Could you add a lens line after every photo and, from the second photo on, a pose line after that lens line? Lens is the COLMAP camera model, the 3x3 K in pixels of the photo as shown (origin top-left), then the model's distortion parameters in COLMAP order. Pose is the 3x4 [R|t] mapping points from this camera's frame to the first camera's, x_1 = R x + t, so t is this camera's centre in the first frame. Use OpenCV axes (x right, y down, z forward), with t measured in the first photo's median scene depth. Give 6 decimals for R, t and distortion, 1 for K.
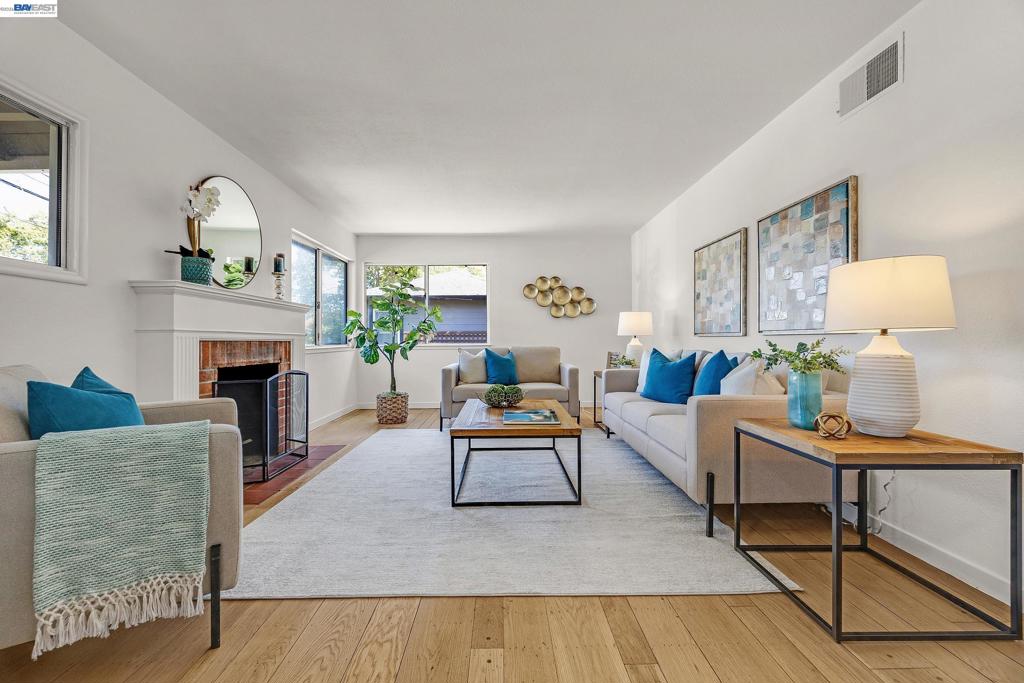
lens RADIAL K [[426.4, 0, 512.5], [0, 426.4, 343.7], [0, 0, 1]] dist [-0.002946, -0.000752]
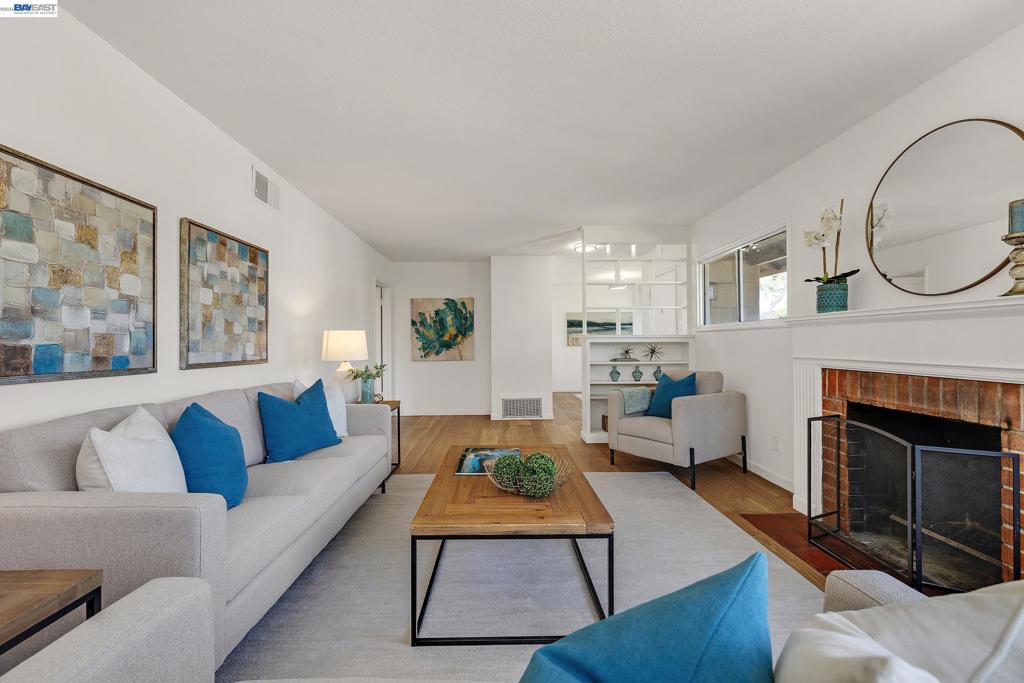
lens RADIAL K [[426.4, 0, 513.2], [0, 426.4, 341.9], [0, 0, 1]] dist [-0.002946, -0.000752]
pose [[-0.999954, 0.007341, 0.006111, -0.010320], [0.007339, 0.999973, -0.000408, -0.070992], [-0.006113, -0.000363, -0.999981, 1.903235]]
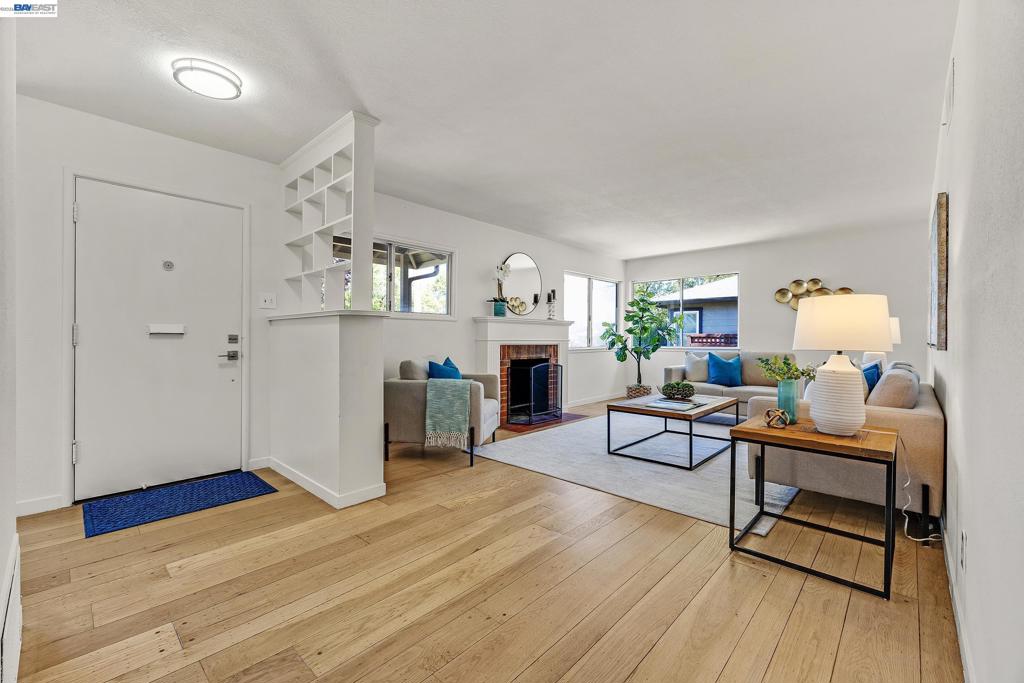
lens RADIAL K [[426.4, 0, 510.0], [0, 426.4, 339.8], [0, 0, 1]] dist [-0.002946, -0.000752]
pose [[0.715595, 0.007563, -0.698475, 0.614368], [-0.009947, 0.999950, 0.000636, -0.031695], [0.698445, 0.006493, 0.715634, -0.339687]]
